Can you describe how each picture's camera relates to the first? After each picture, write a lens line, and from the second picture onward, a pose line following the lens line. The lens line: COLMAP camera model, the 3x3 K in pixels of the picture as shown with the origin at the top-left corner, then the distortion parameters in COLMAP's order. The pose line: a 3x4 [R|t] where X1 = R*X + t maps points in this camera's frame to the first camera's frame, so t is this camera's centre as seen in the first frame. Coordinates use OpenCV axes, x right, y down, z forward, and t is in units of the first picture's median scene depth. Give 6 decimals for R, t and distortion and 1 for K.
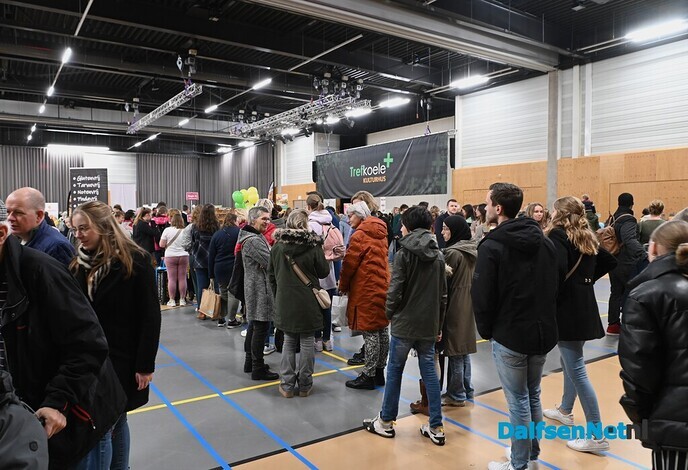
lens RADIAL K [[508.4, 0, 320.6], [0, 508.4, 231.7], [0, 0, 1]] dist [0.040684, 0.001820]
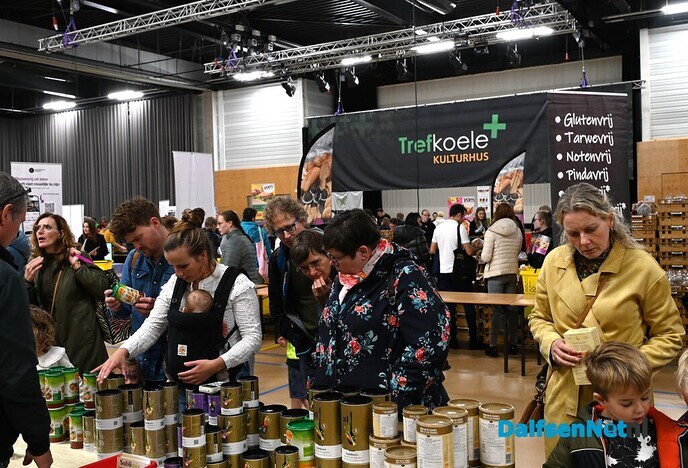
lens RADIAL K [[725.4, 0, 347.4], [0, 725.4, 227.1], [0, 0, 1]] dist [-0.007999, 0.000000]
pose [[0.901122, -0.027551, 0.432688, -0.396333], [0.038350, 0.999132, -0.016251, -0.011176], [-0.431865, 0.031238, 0.901397, 0.280786]]
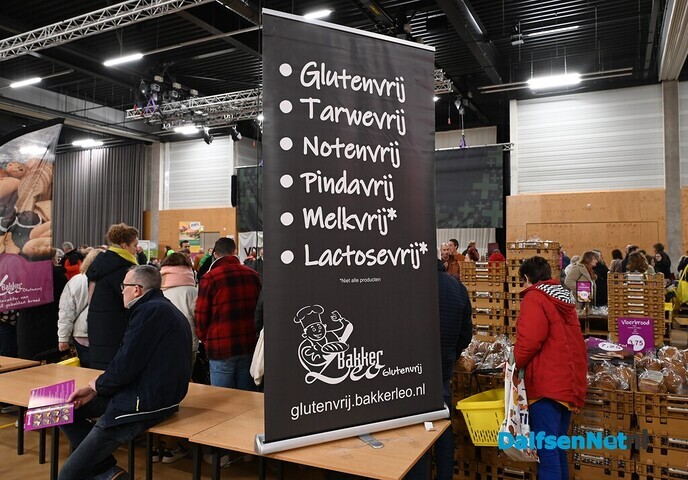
lens RADIAL K [[514.0, 0, 364.7], [0, 514.0, 227.8], [0, 0, 1]] dist [0.003495, -0.004210]
pose [[0.856759, 0.030483, 0.514815, -0.257627], [0.011406, 0.996887, -0.078009, -0.015369], [-0.515591, 0.072707, 0.853745, 0.390986]]
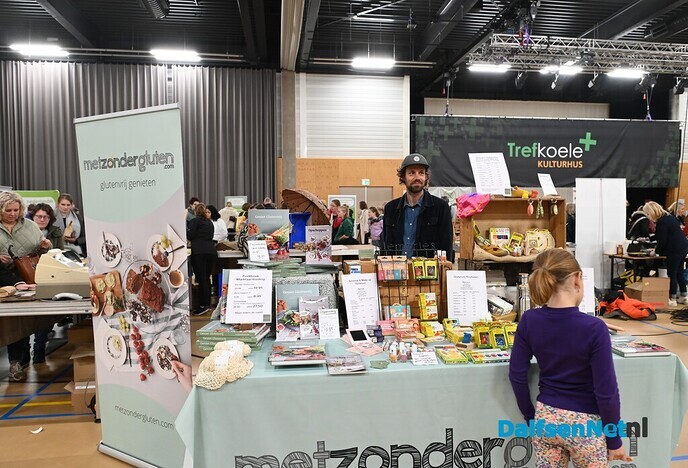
lens RADIAL K [[439.8, 0, 343.0], [0, 439.8, 234.5], [0, 0, 1]] dist [-0.008861, -0.003390]
pose [[0.432328, -0.060633, 0.899675, -0.638454], [0.035074, 0.998112, 0.050413, -0.041975], [-0.901034, 0.009760, 0.433639, 1.014678]]
